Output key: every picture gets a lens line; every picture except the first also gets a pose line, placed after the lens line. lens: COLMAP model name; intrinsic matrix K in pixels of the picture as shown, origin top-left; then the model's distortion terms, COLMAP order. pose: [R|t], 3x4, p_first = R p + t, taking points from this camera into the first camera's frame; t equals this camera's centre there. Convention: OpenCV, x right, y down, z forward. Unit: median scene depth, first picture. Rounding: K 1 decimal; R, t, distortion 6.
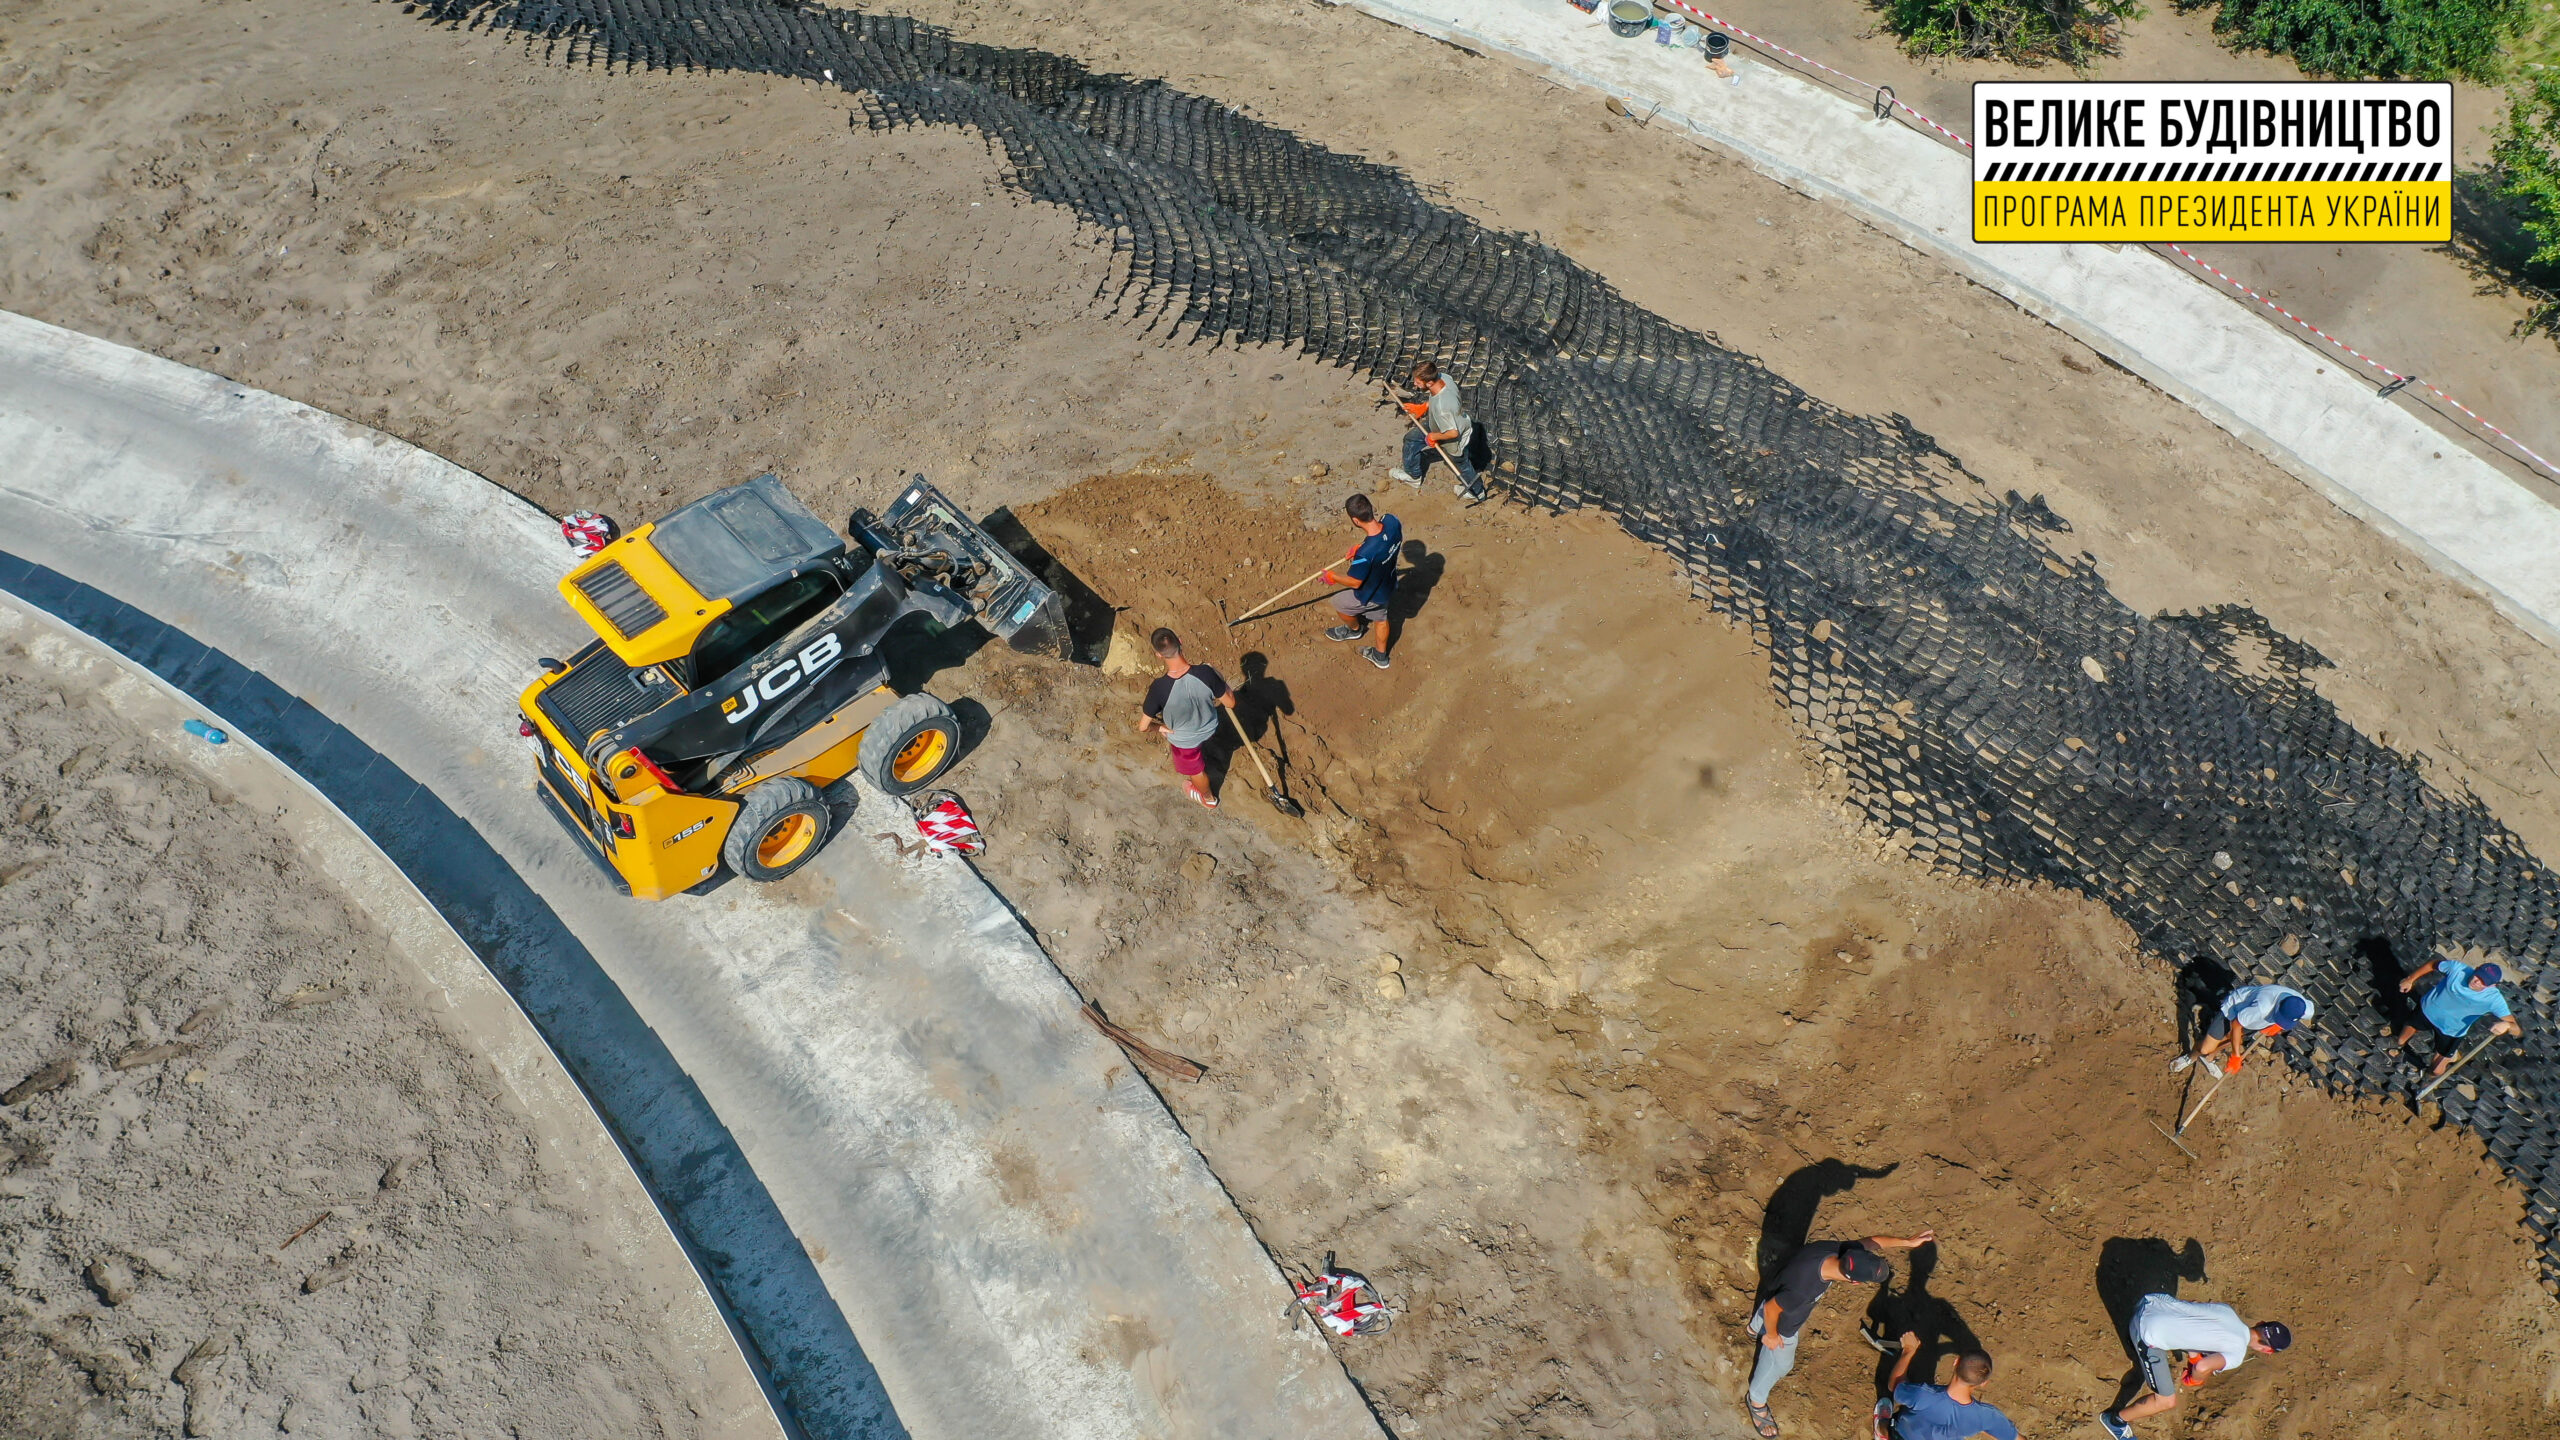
lens RADIAL K [[1832.5, 0, 1280.0], [0, 1832.5, 720.0], [0, 0, 1]] dist [-0.006429, -0.003661]
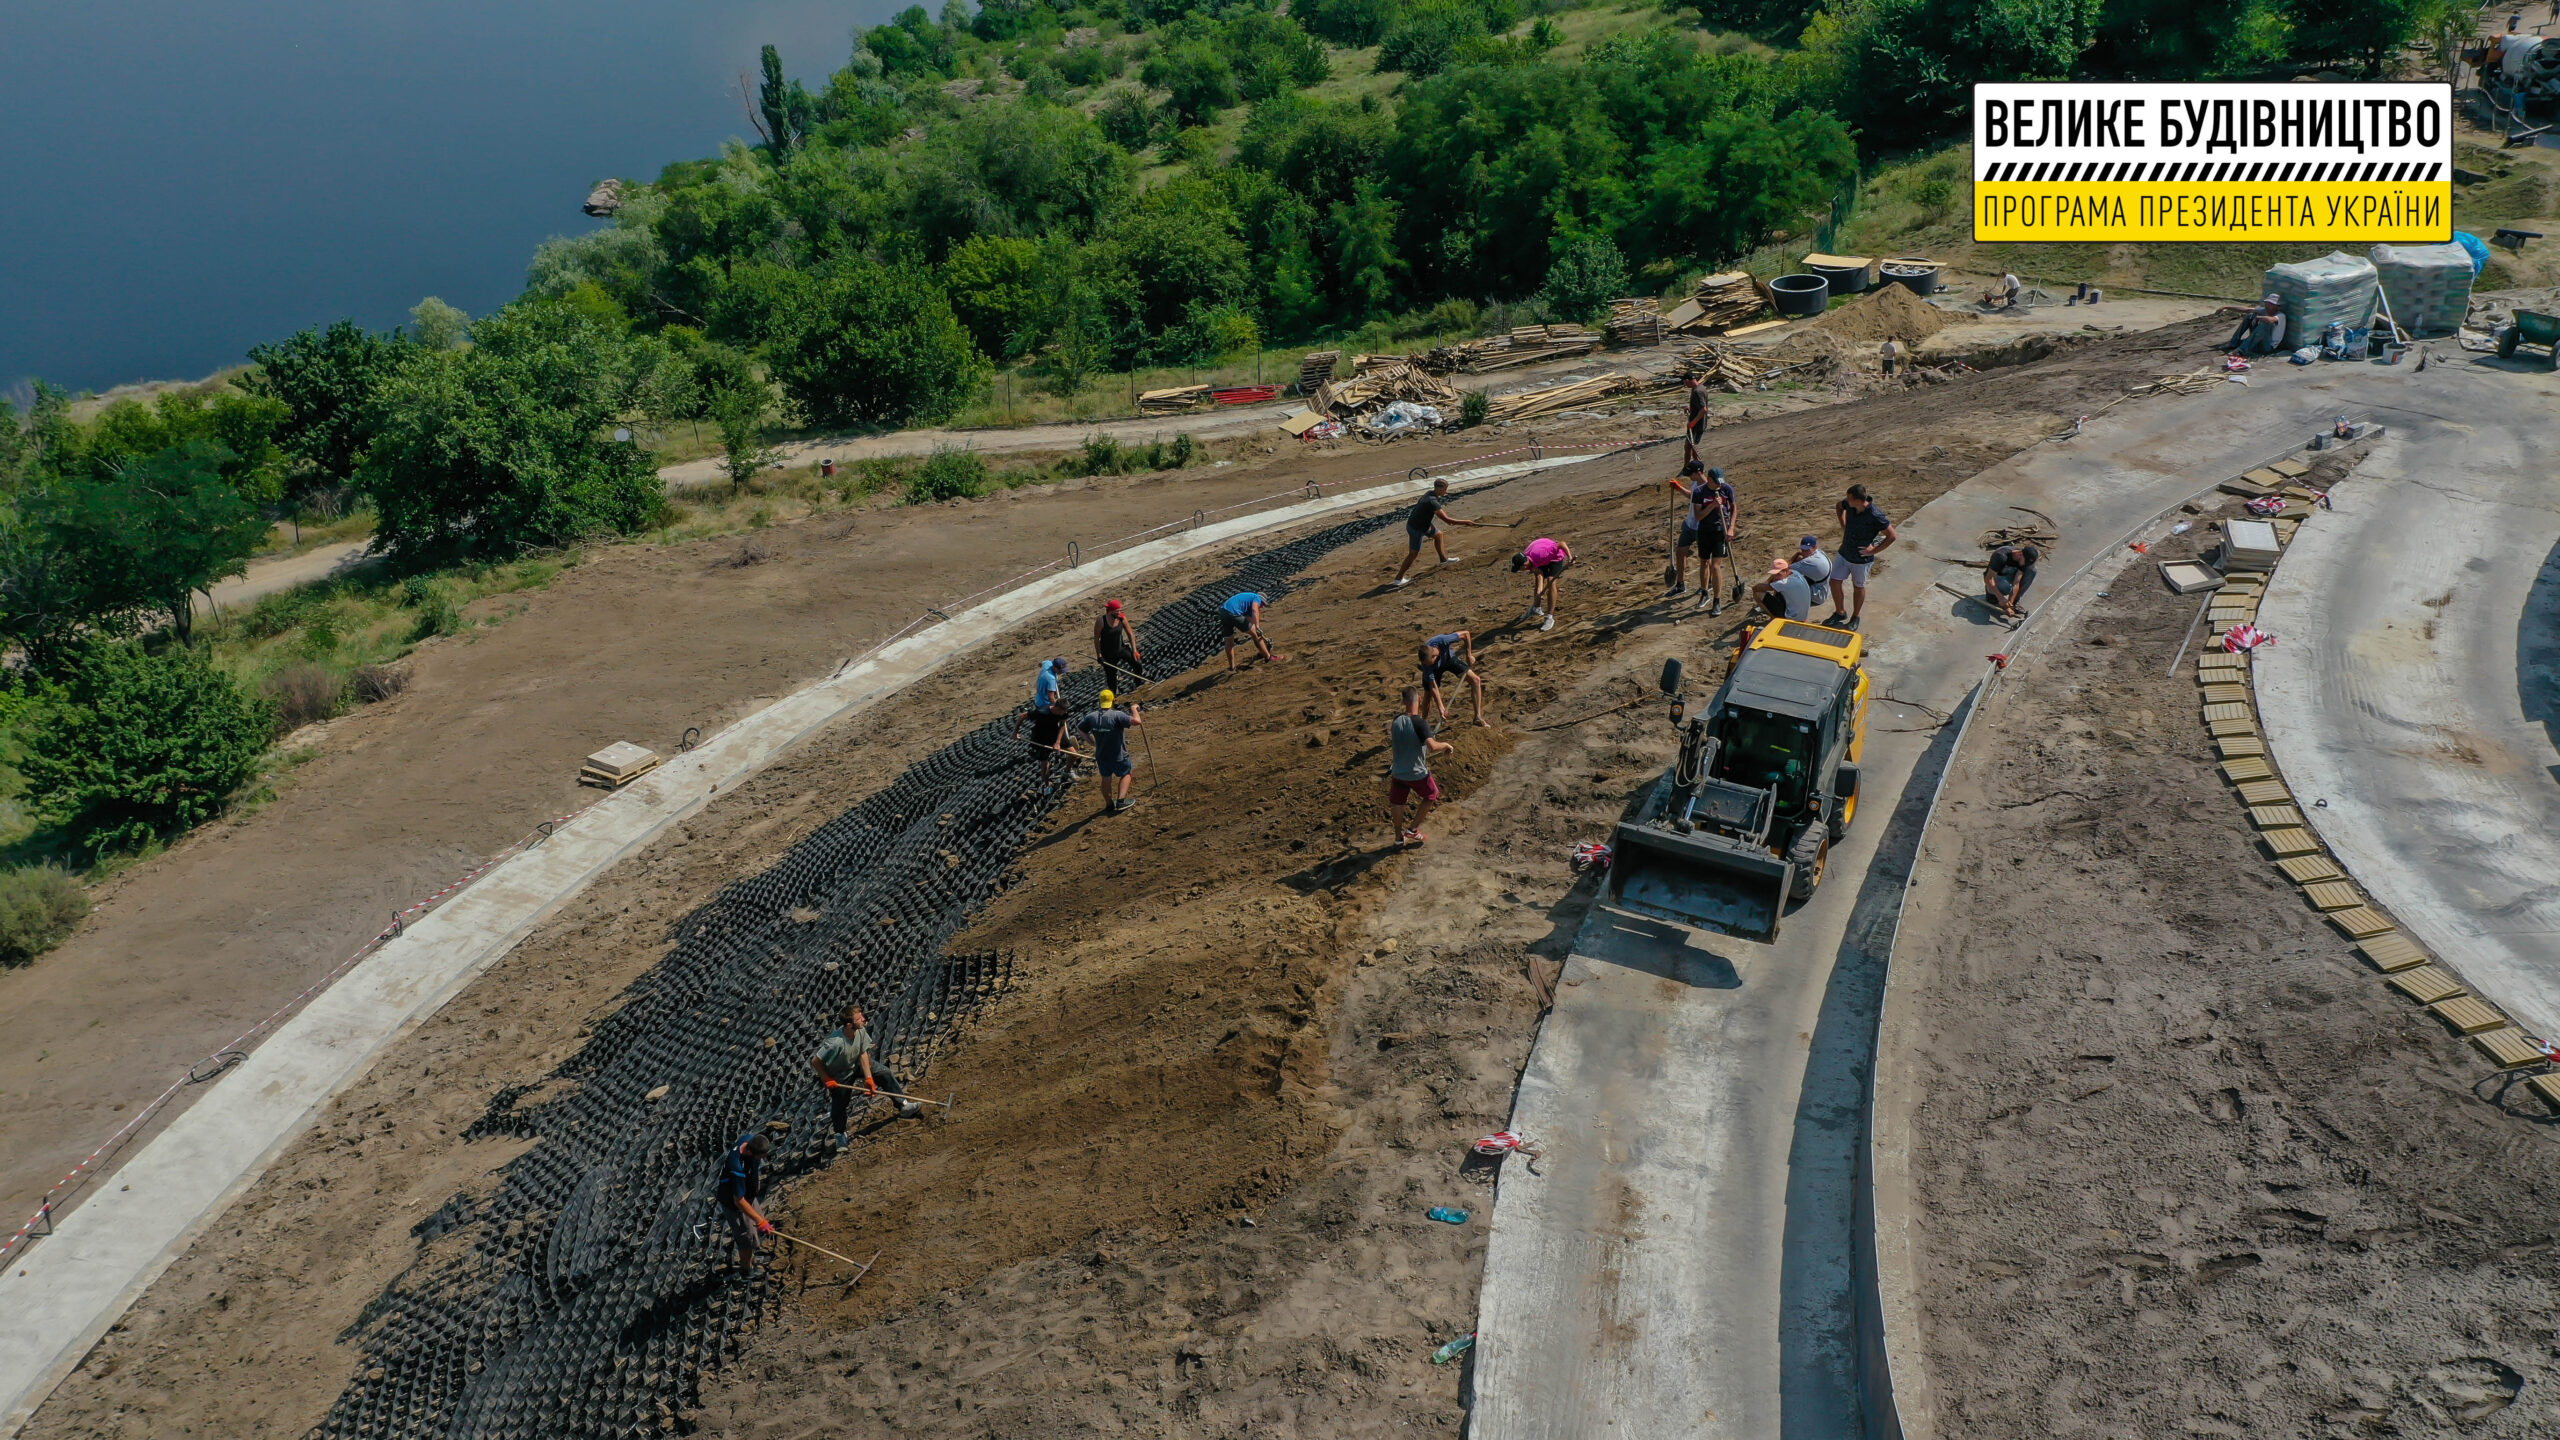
lens RADIAL K [[1832.5, 0, 1280.0], [0, 1832.5, 720.0], [0, 0, 1]] dist [-0.006429, -0.003661]
pose [[-0.511430, -0.452167, 0.730743, -0.931118], [0.755415, 0.168782, 0.633136, -0.919982], [-0.409619, 0.875818, 0.255253, 0.563791]]
